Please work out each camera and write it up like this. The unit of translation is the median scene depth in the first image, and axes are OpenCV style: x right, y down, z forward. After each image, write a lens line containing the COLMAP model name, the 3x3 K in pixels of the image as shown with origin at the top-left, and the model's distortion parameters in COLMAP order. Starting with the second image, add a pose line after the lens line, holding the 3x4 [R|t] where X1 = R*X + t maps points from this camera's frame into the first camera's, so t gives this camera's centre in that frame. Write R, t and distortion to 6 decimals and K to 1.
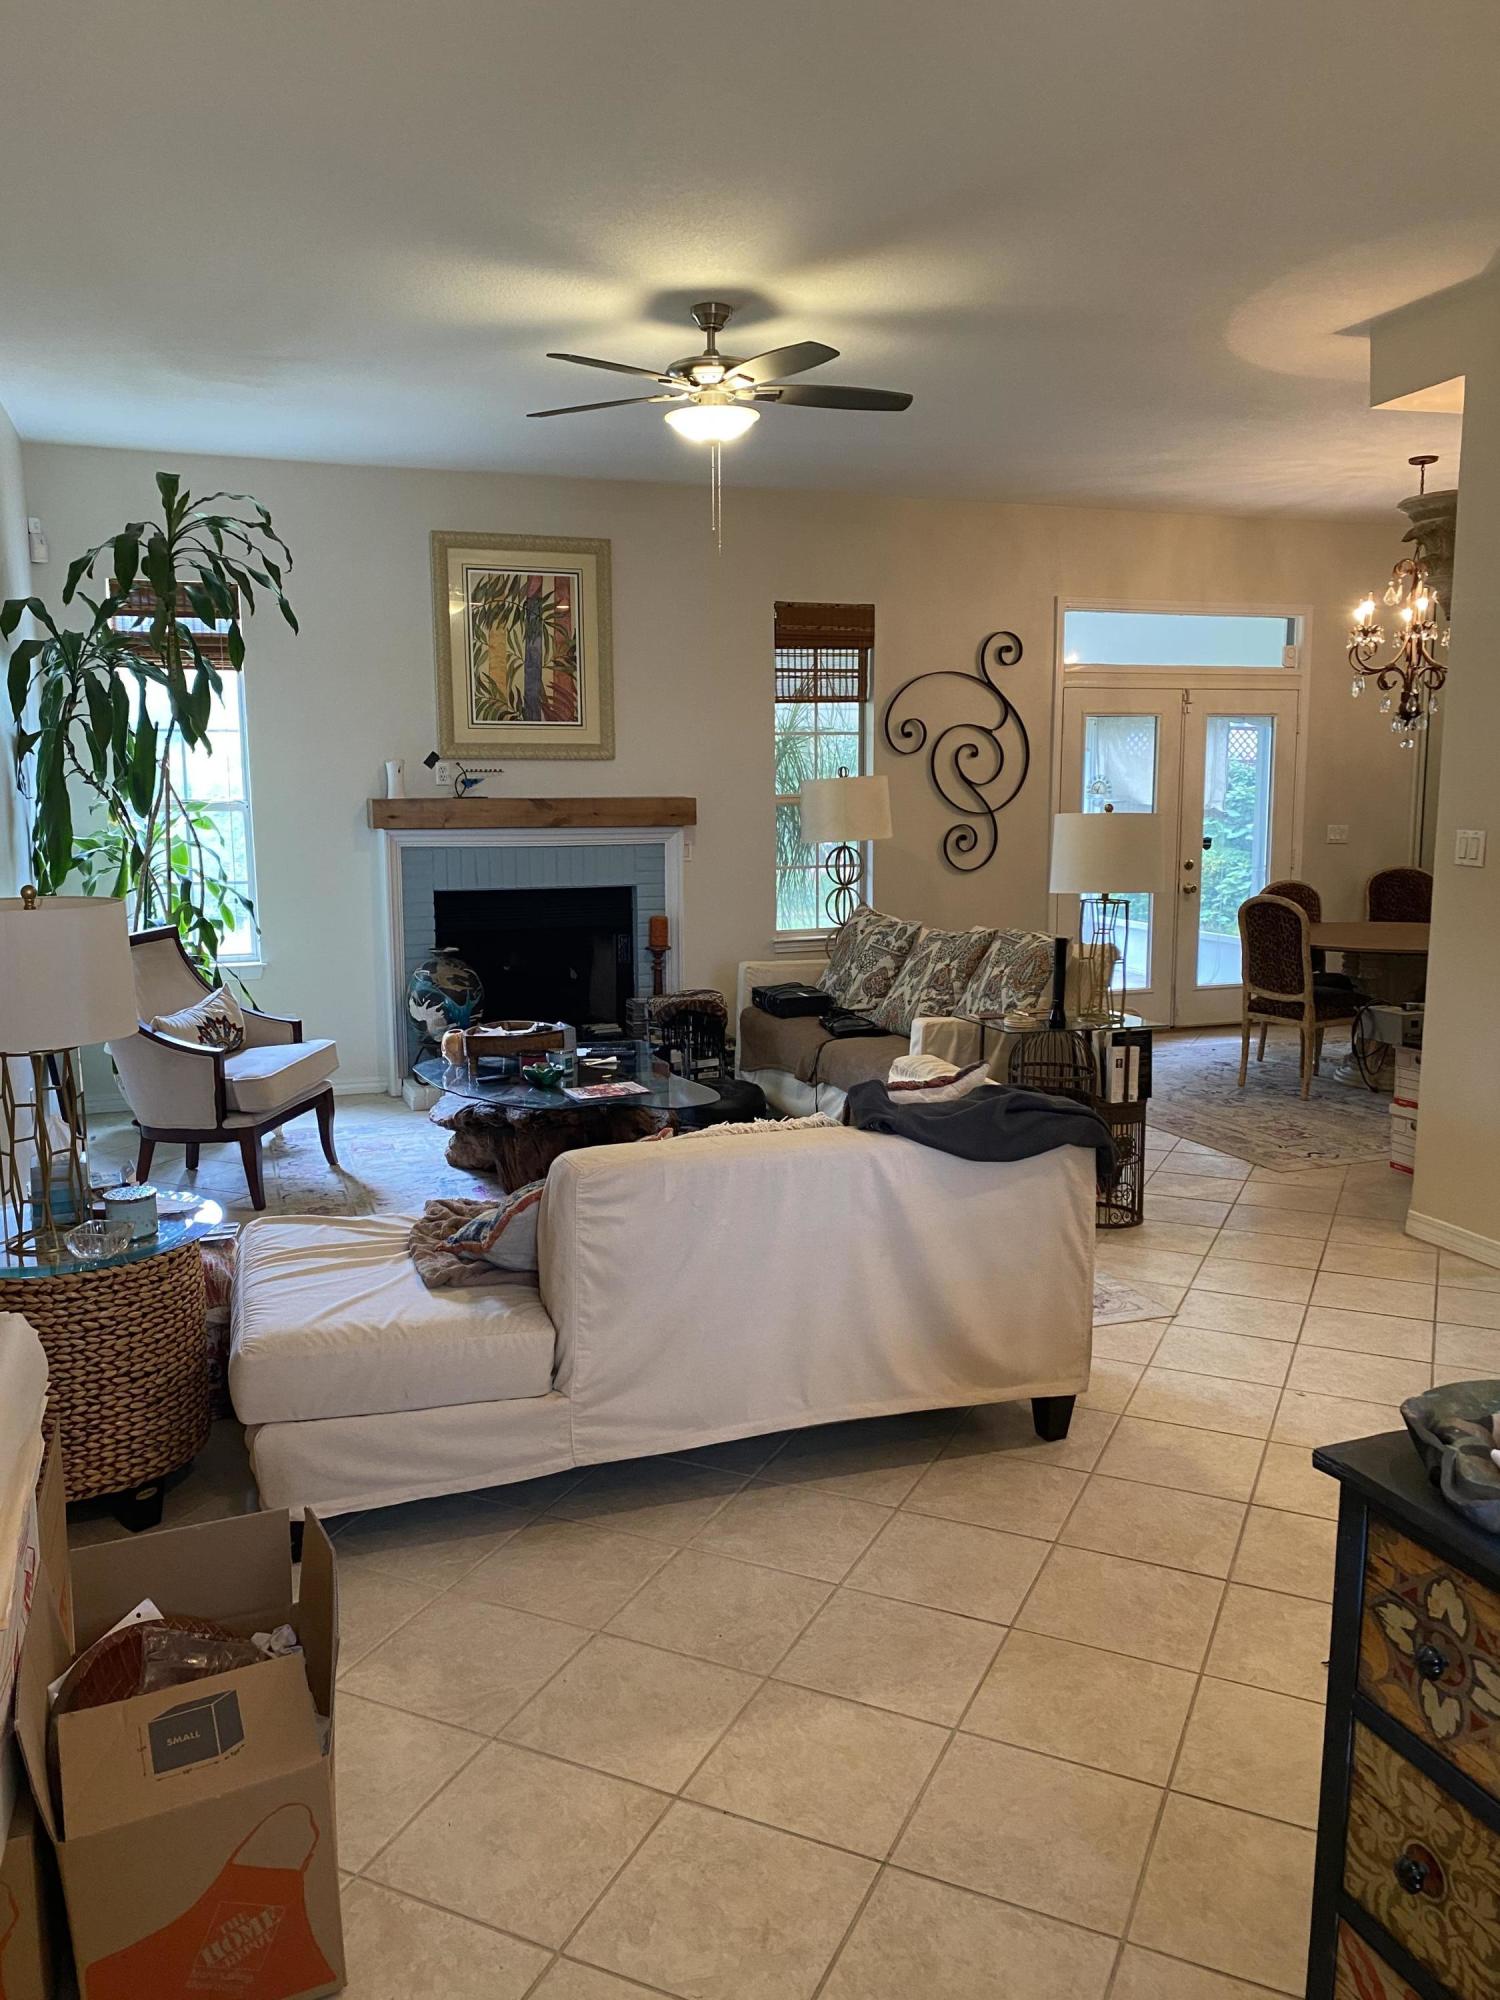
lens RADIAL K [[1511.5, 0, 745.2], [0, 1511.5, 1012.6], [0, 0, 1]] dist [0.035803, -0.040577]
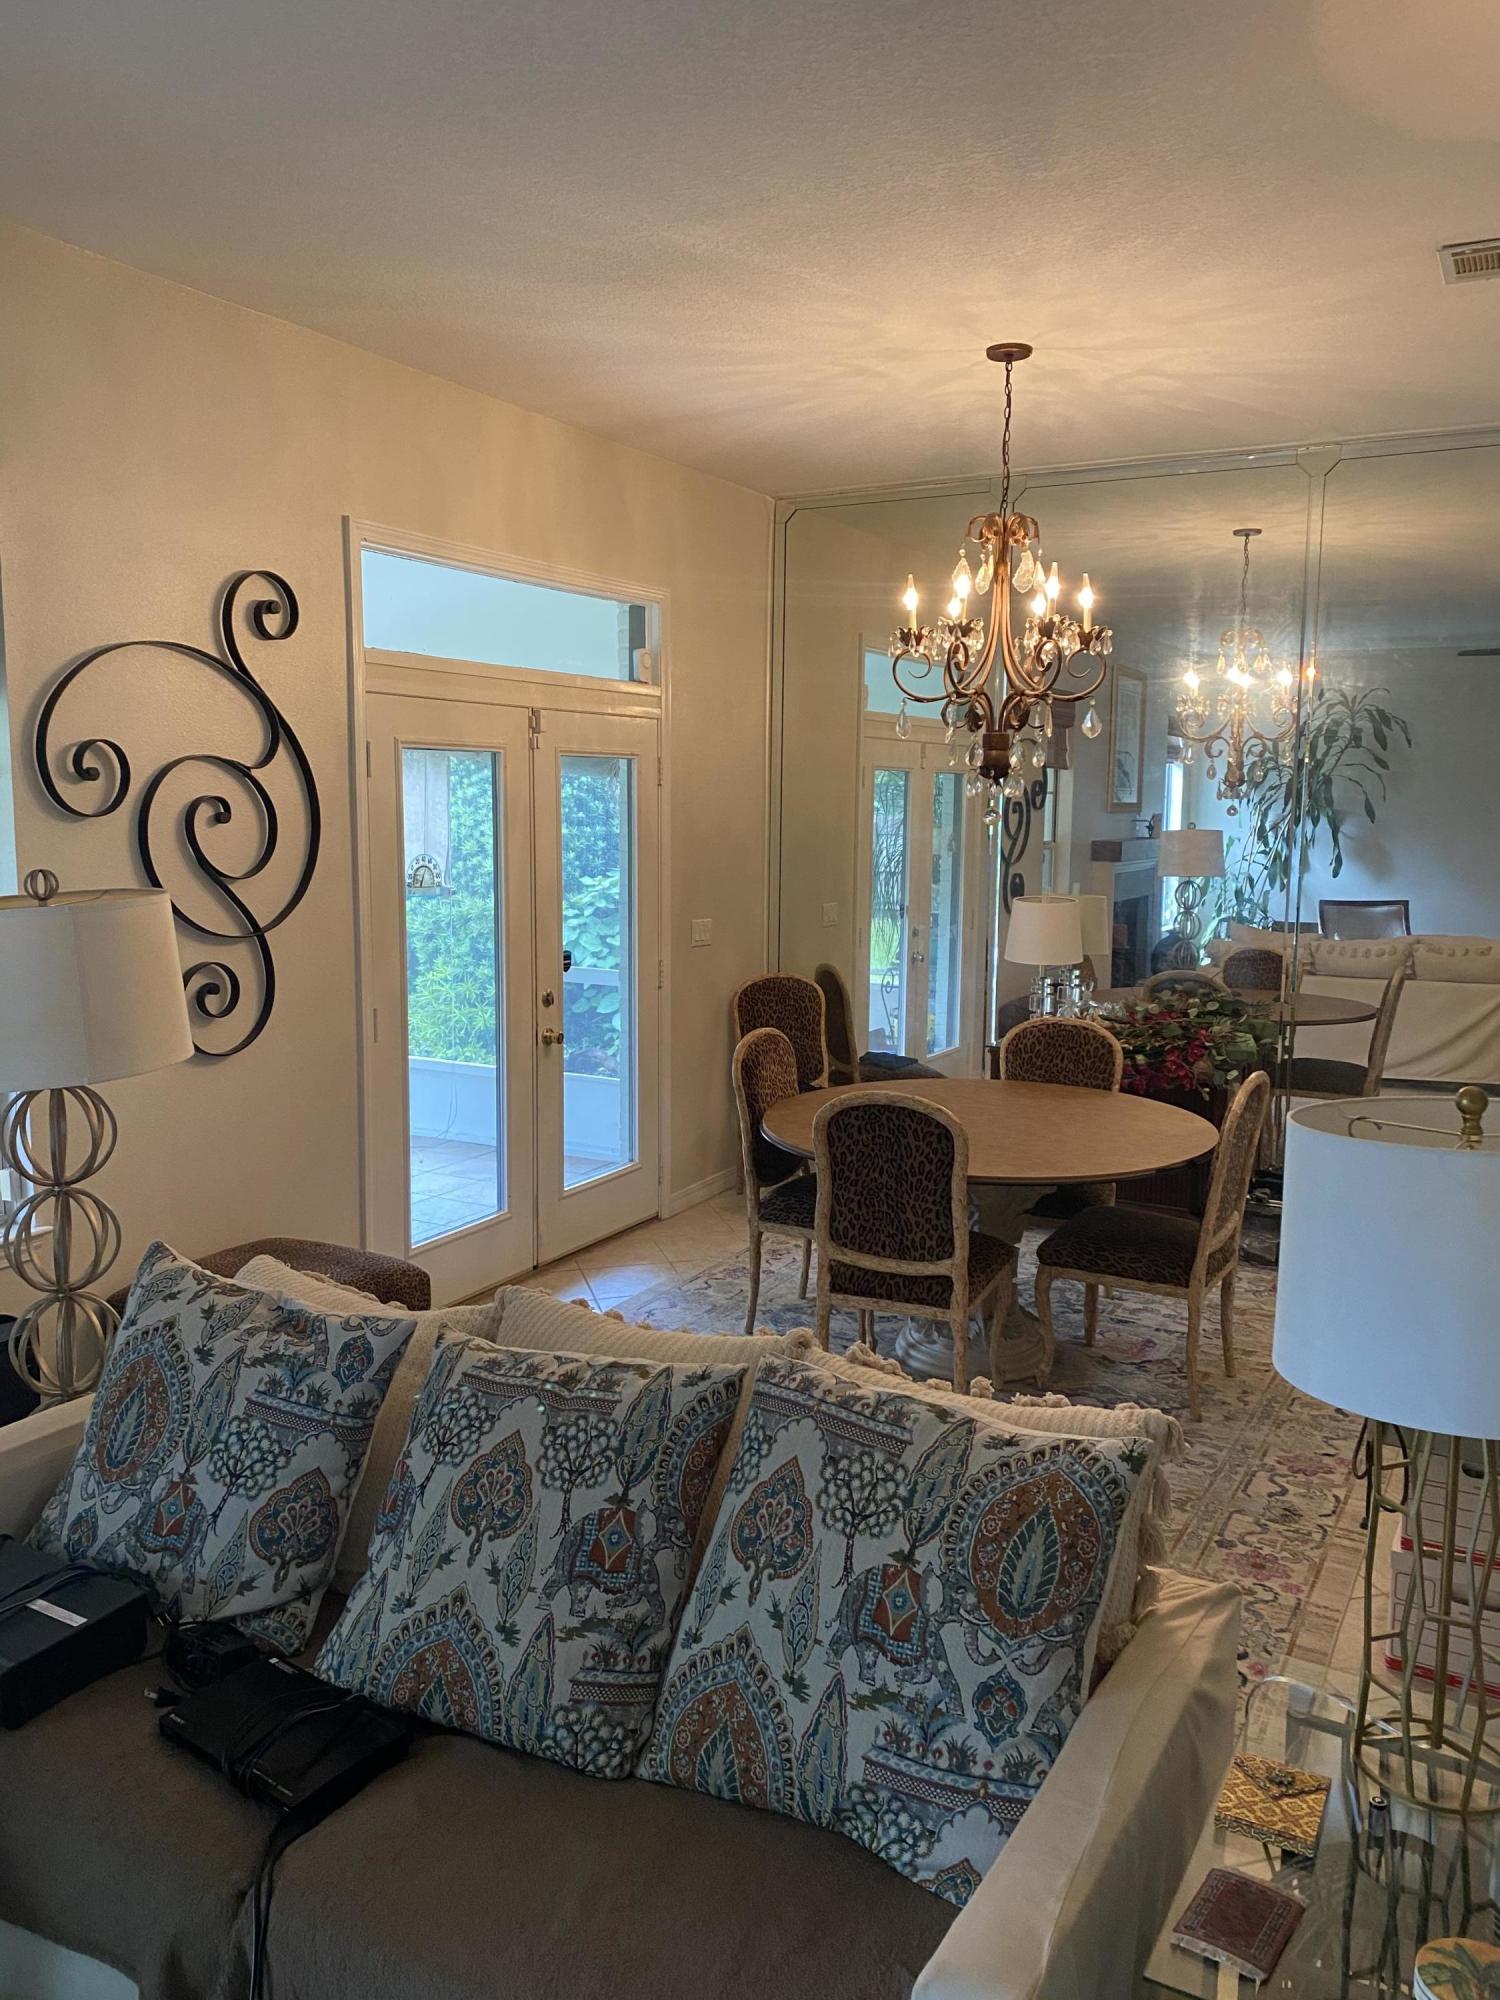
lens RADIAL K [[1511.5, 0, 753.1], [0, 1511.5, 1011.3], [0, 0, 1]] dist [0.035803, -0.040577]
pose [[0.760481, -0.076082, 0.644887, -0.041788], [0.084766, 0.996246, 0.017575, -0.116112], [-0.643803, 0.041300, 0.764076, 0.589250]]
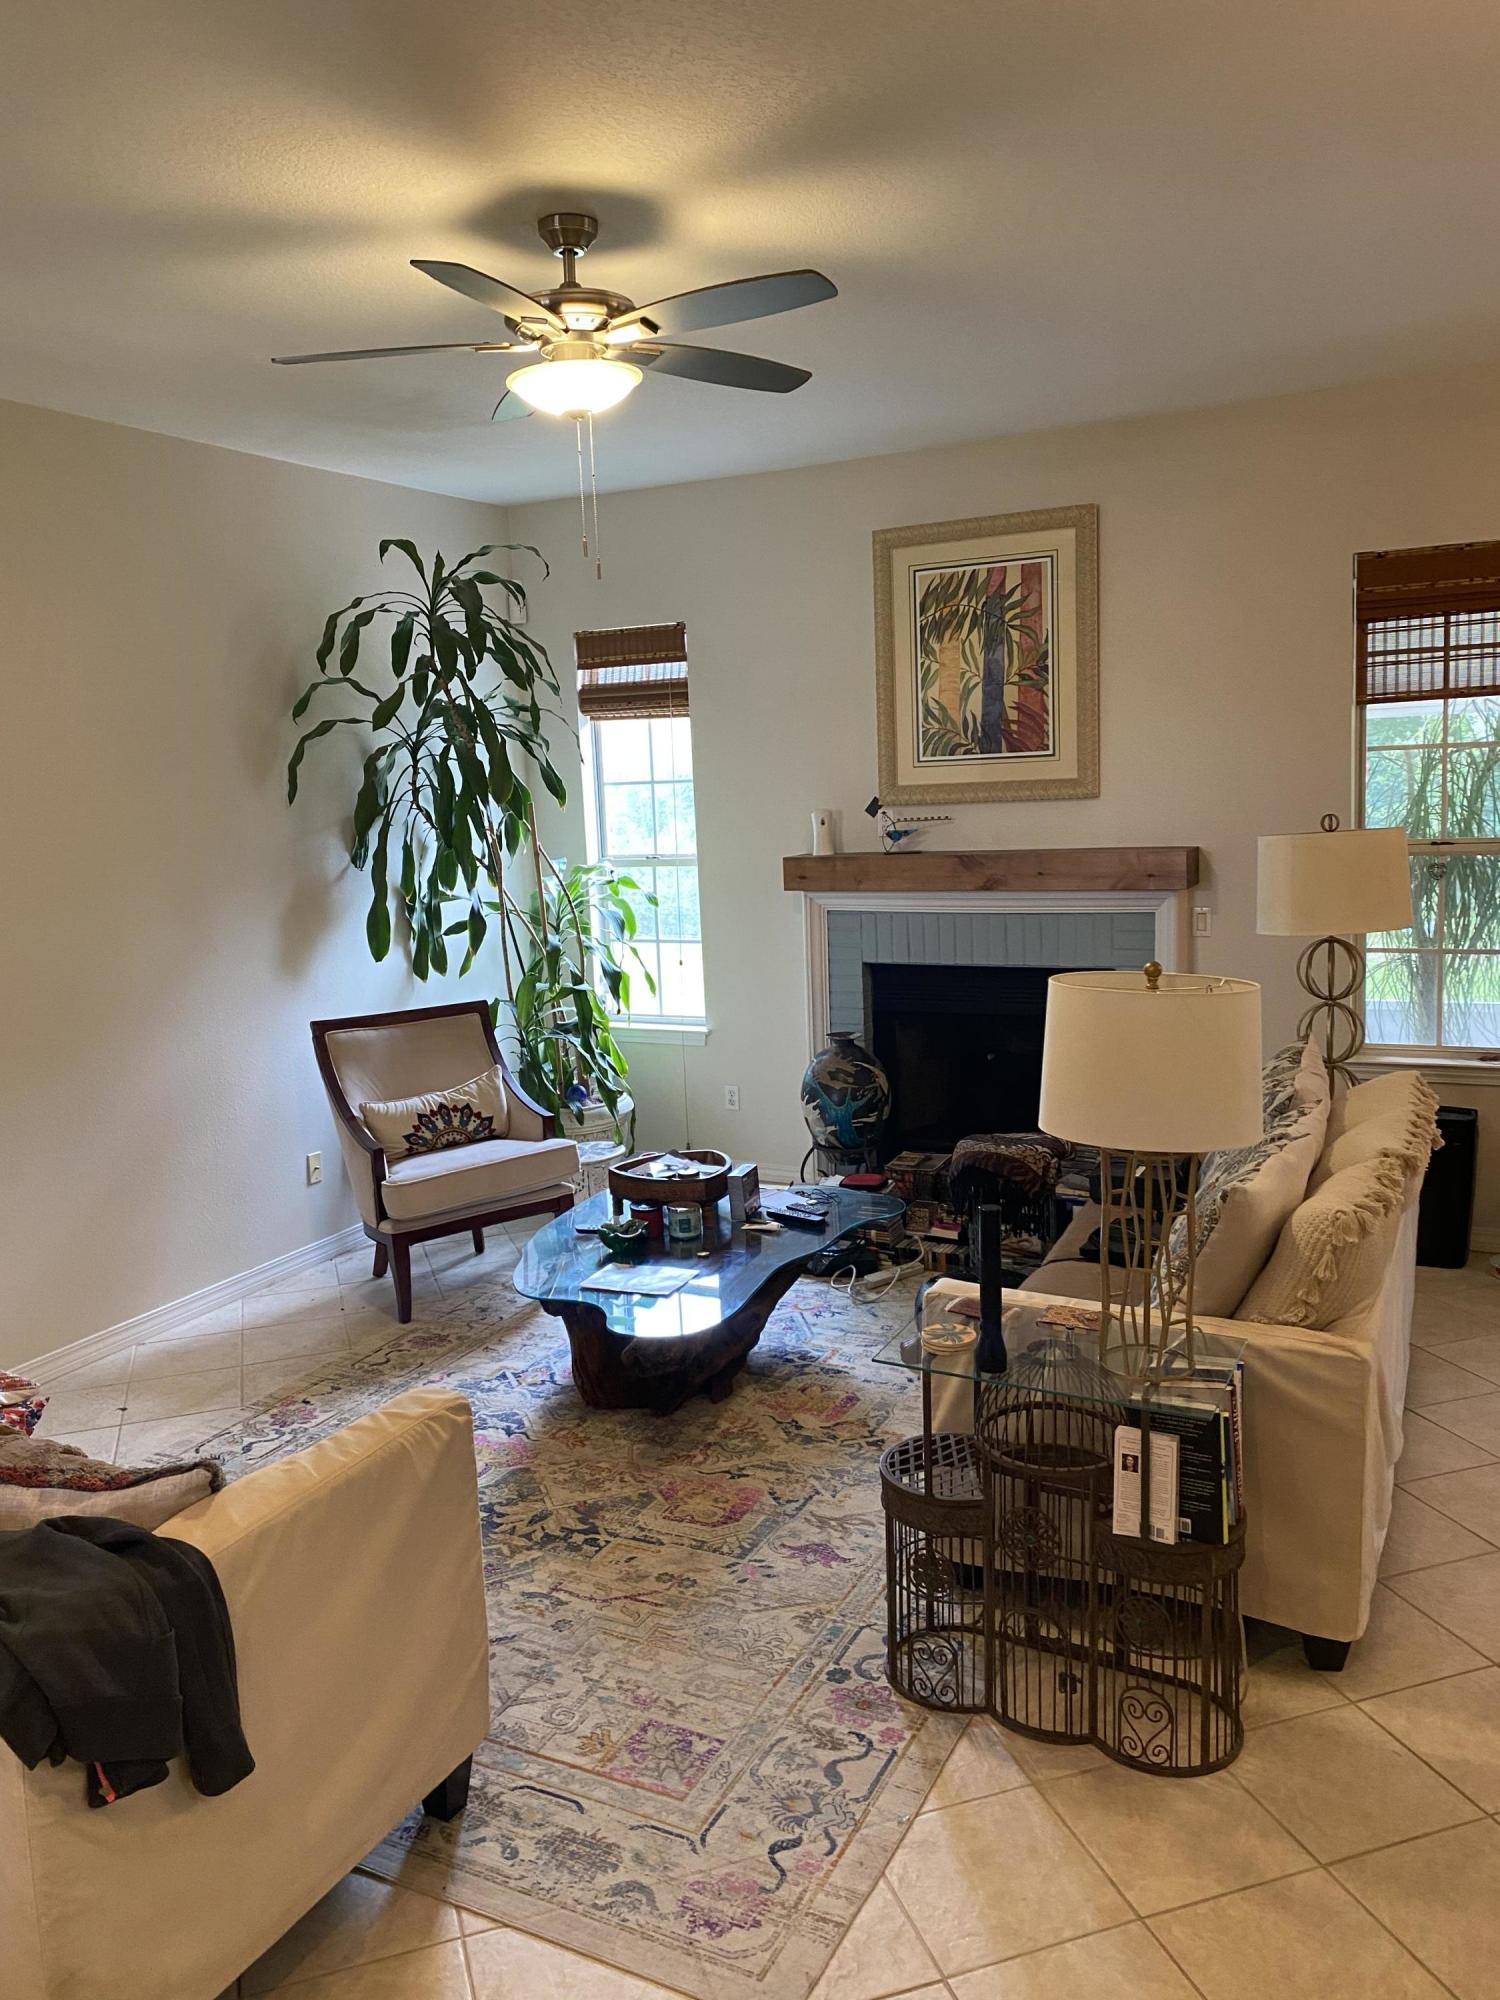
lens RADIAL K [[1511.5, 0, 750.3], [0, 1511.5, 996.5], [0, 0, 1]] dist [0.035803, -0.040577]
pose [[0.679376, 0.084551, -0.728903, 0.358015], [-0.073596, 0.996182, 0.046960, -0.095098], [0.730090, 0.021741, 0.683005, 0.376882]]
